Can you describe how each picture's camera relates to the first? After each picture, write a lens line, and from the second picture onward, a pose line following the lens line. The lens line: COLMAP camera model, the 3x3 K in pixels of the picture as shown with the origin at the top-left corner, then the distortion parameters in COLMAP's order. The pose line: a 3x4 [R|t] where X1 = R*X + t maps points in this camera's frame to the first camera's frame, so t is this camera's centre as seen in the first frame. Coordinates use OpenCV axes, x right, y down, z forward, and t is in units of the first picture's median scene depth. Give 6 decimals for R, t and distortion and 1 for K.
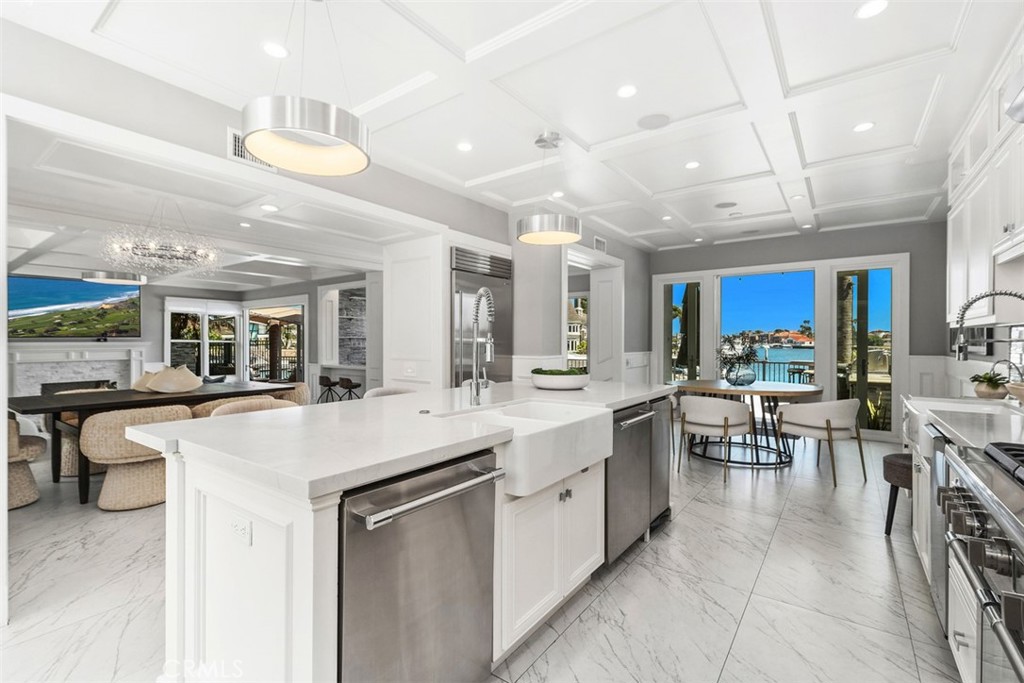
lens RADIAL K [[465.6, 0, 510.5], [0, 465.6, 334.6], [0, 0, 1]] dist [0.007056, 0.000673]
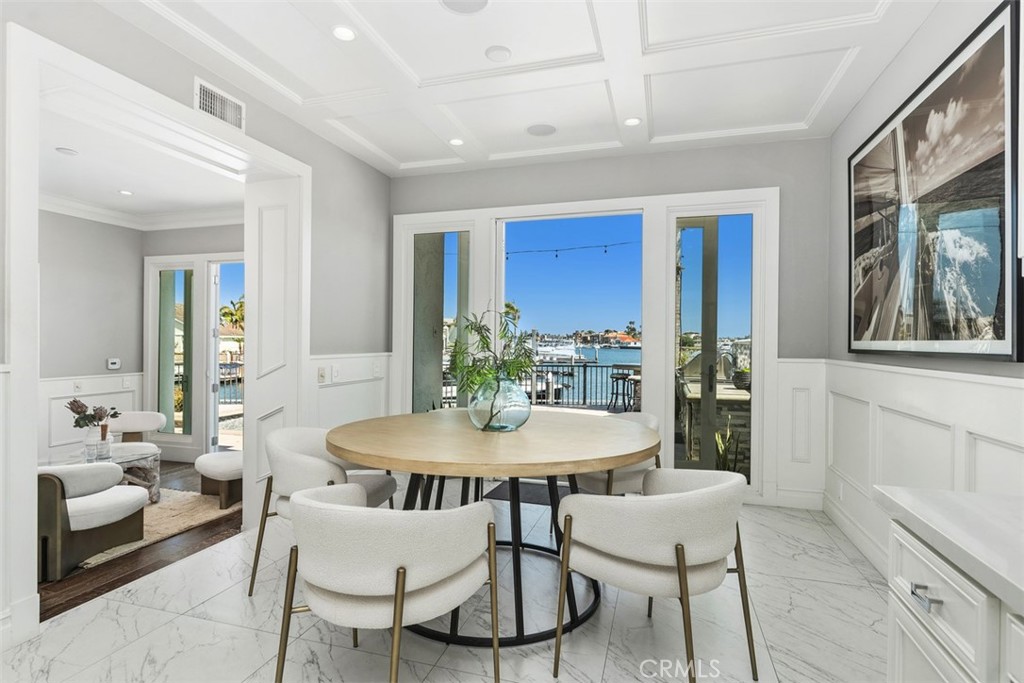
lens RADIAL K [[500.0, 0, 507.5], [0, 500.0, 338.9], [0, 0, 1]] dist [0.003043, -0.000606]
pose [[0.948759, 0.000896, 0.316000, 0.182663], [-0.003208, 0.999972, 0.006795, 0.011096], [-0.315985, -0.007461, 0.948735, 0.288525]]
